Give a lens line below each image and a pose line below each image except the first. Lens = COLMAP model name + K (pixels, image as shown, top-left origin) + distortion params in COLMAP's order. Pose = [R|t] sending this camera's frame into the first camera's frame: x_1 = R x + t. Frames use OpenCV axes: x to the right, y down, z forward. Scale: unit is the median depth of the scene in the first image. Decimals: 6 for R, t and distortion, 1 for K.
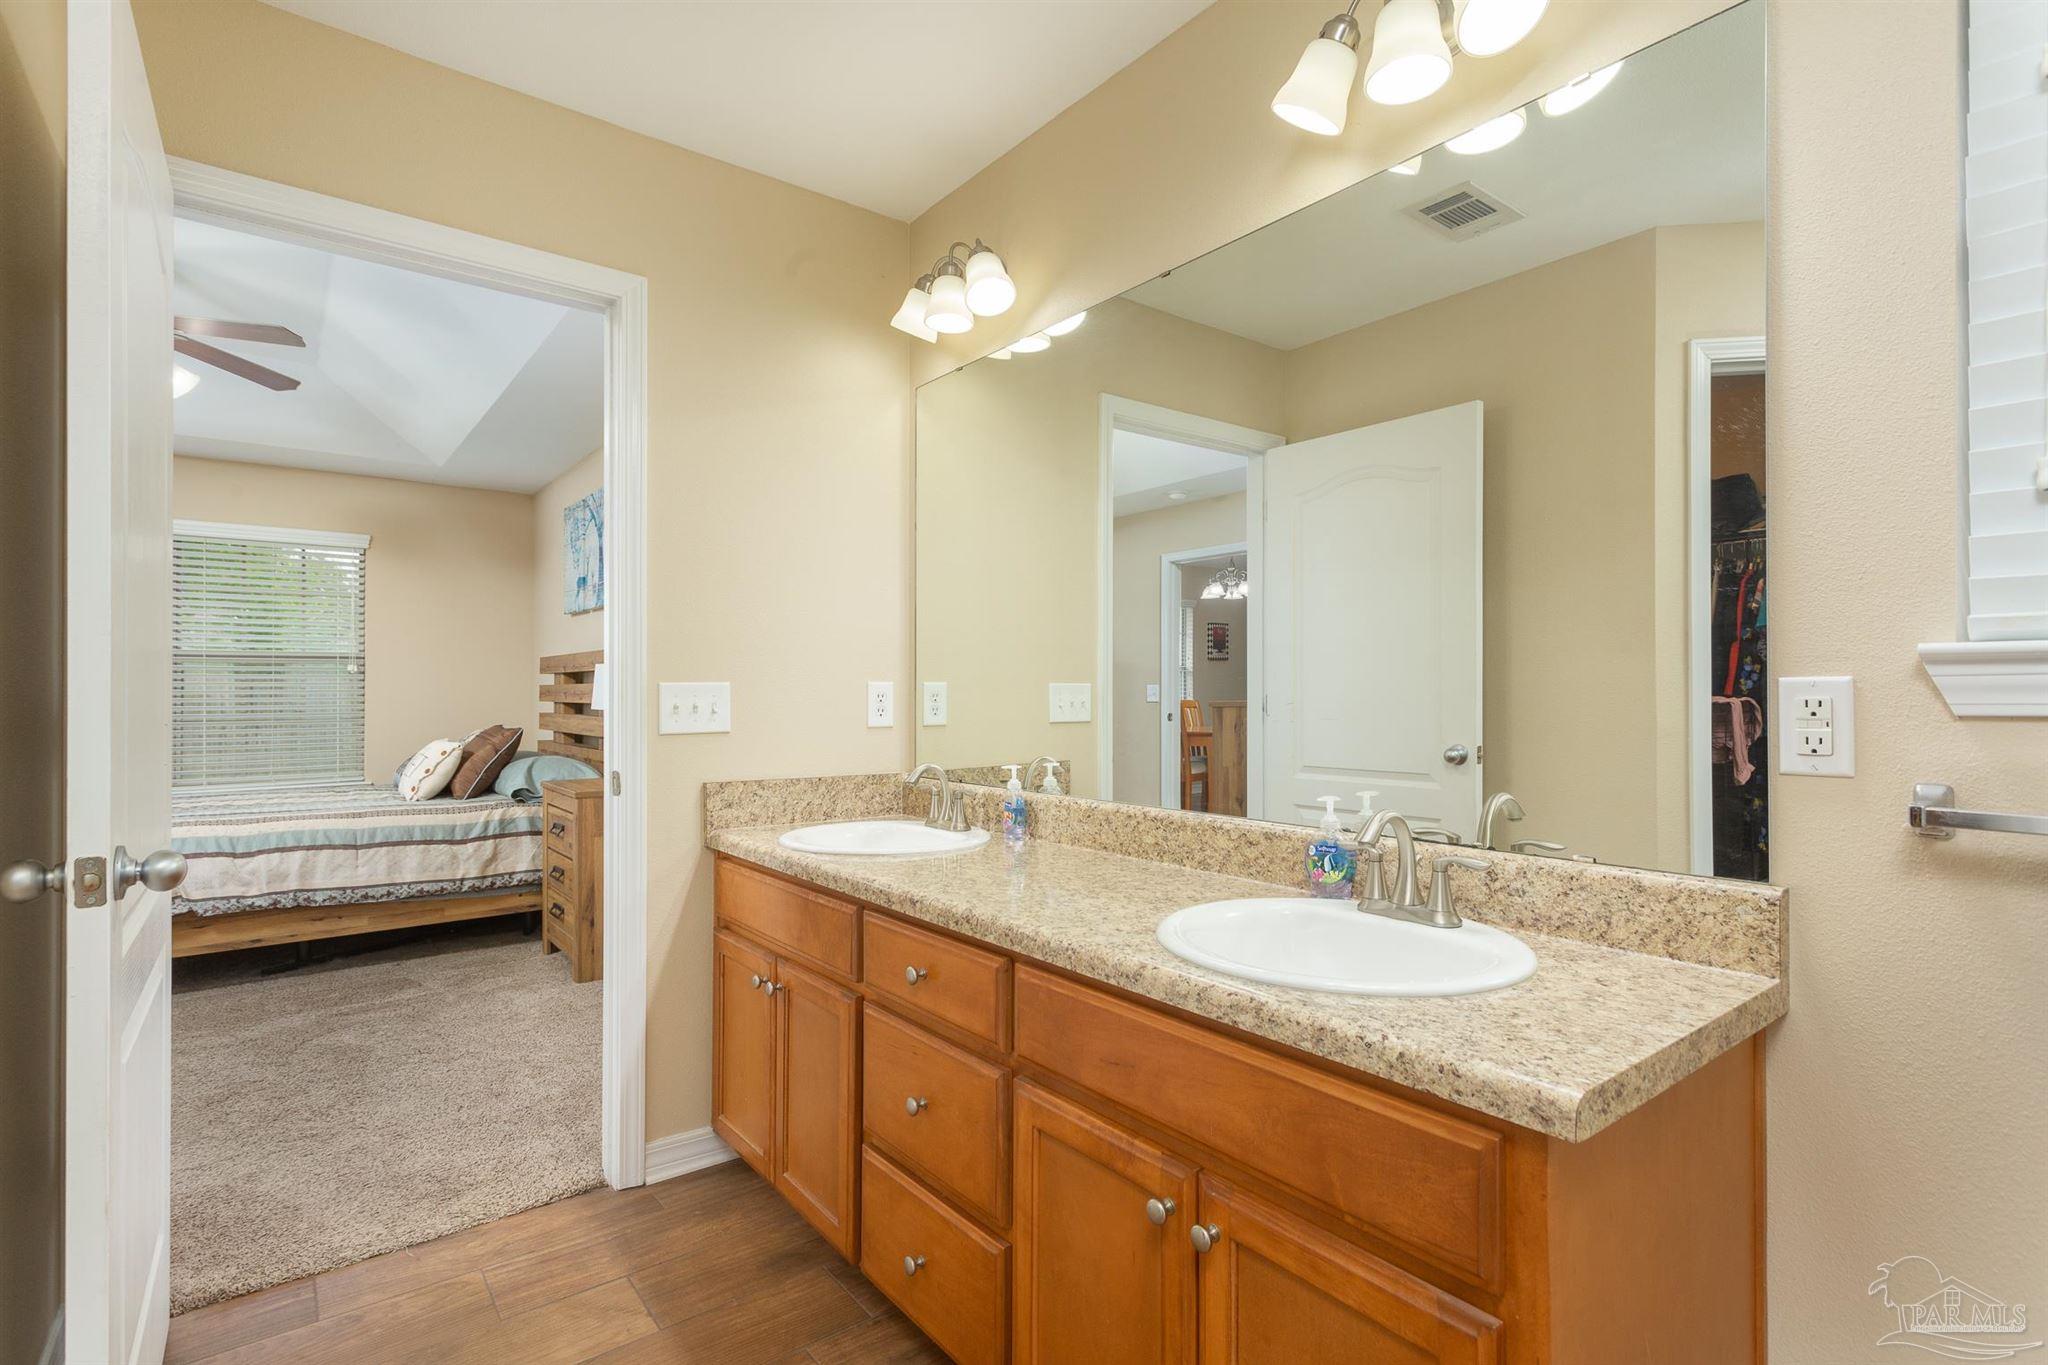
lens RADIAL K [[981.9, 0, 1021.6], [0, 981.9, 686.7], [0, 0, 1]] dist [0.003269, 0.000593]
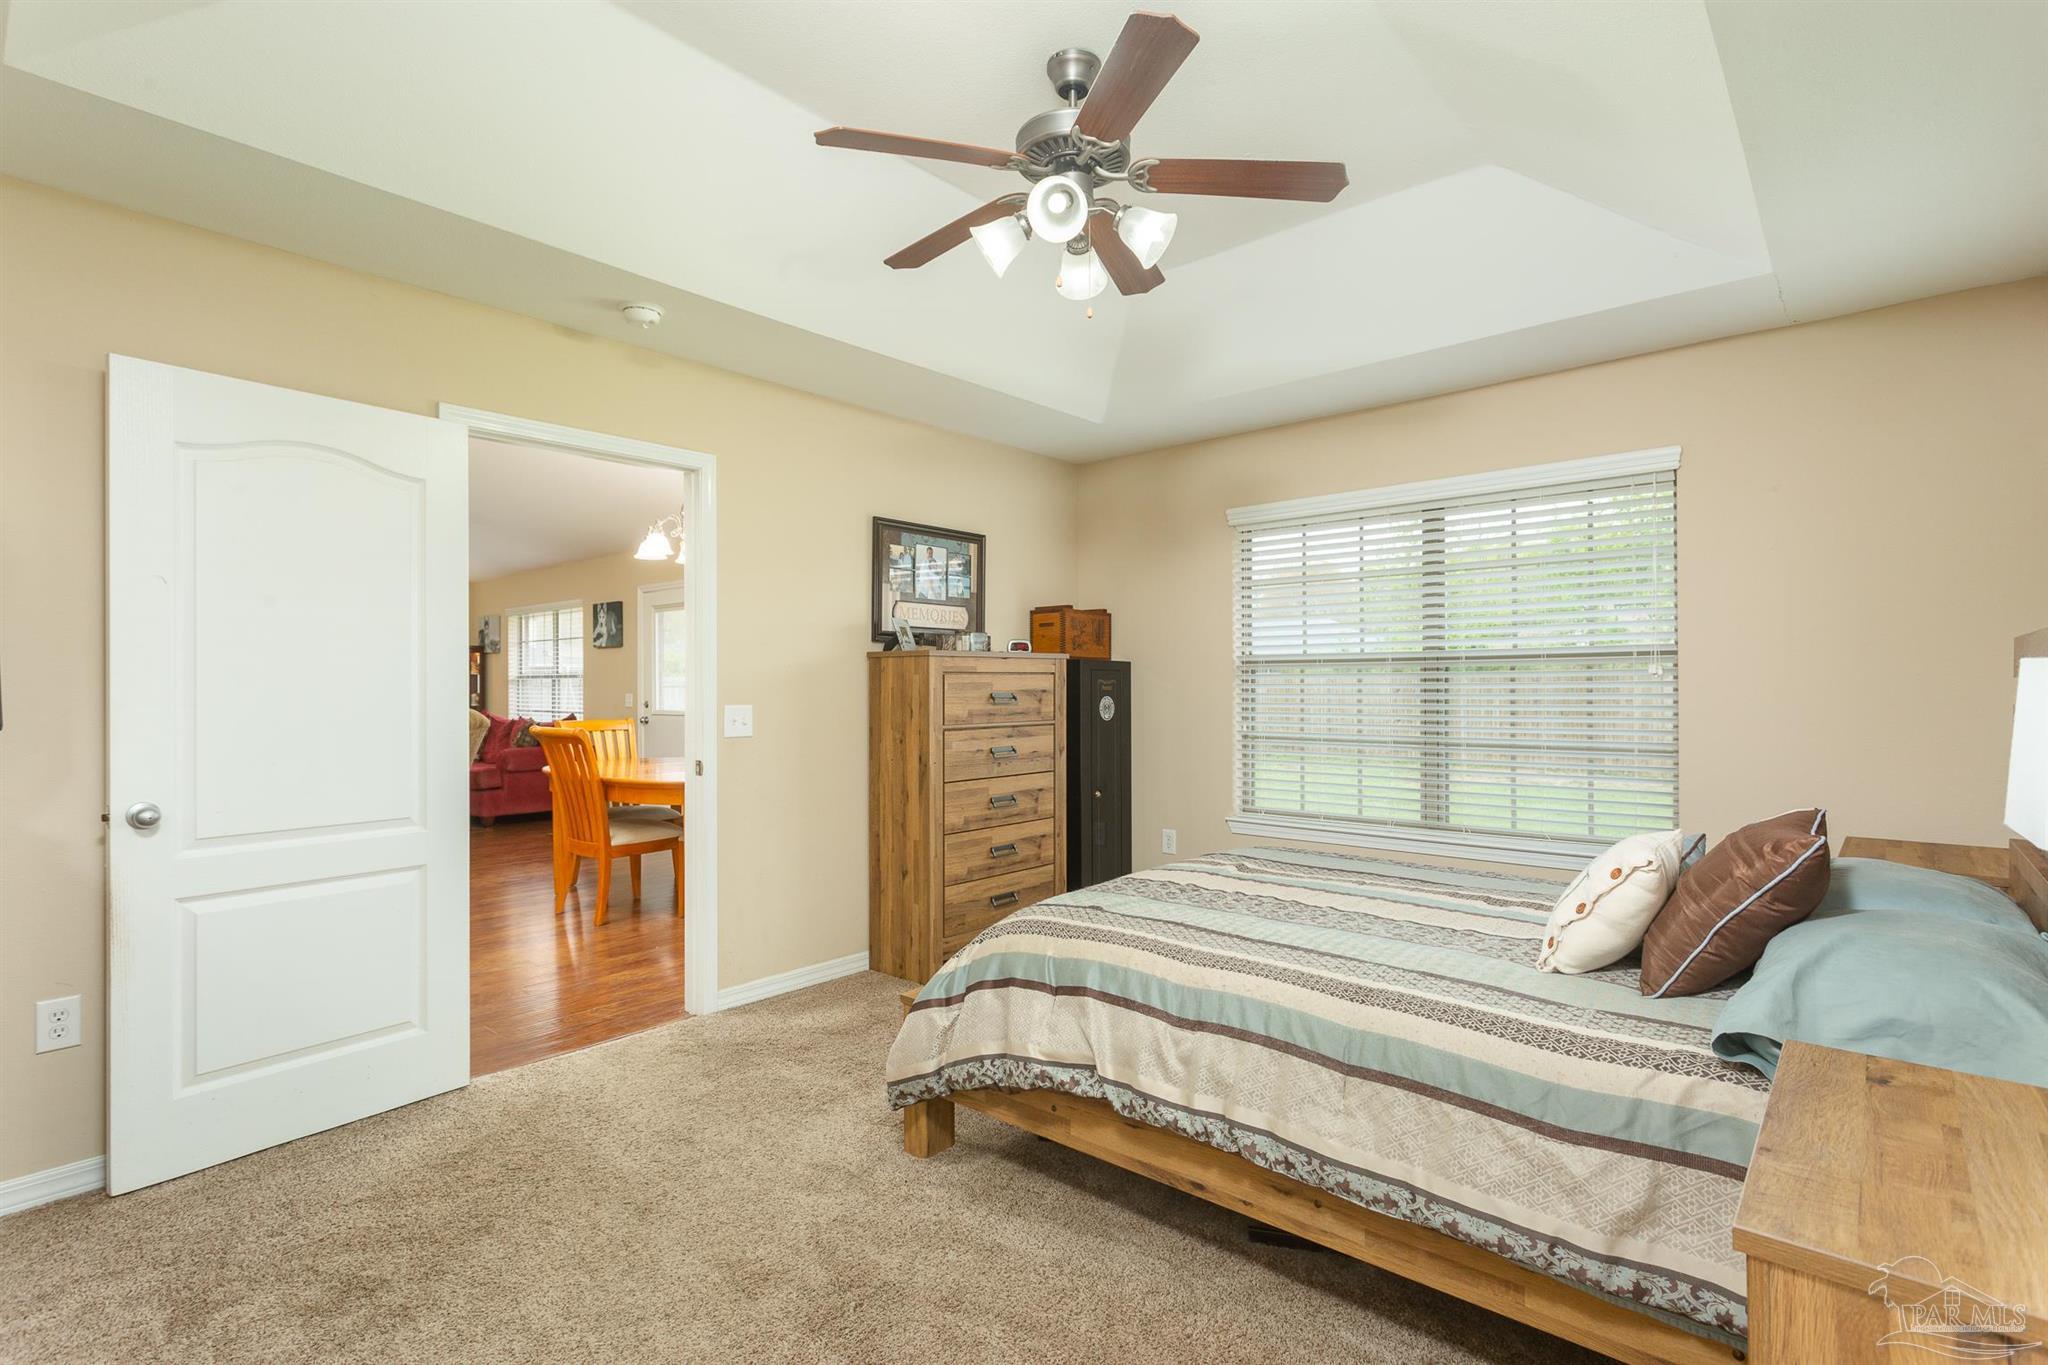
lens RADIAL K [[967.6, 0, 1023.4], [0, 967.6, 676.5], [0, 0, 1]] dist [0.001799, 0.000235]
pose [[0.192135, -0.007867, -0.981337, -0.235837], [0.007678, 0.999949, -0.006513, -0.020330], [0.981339, -0.006283, 0.192185, 0.715640]]
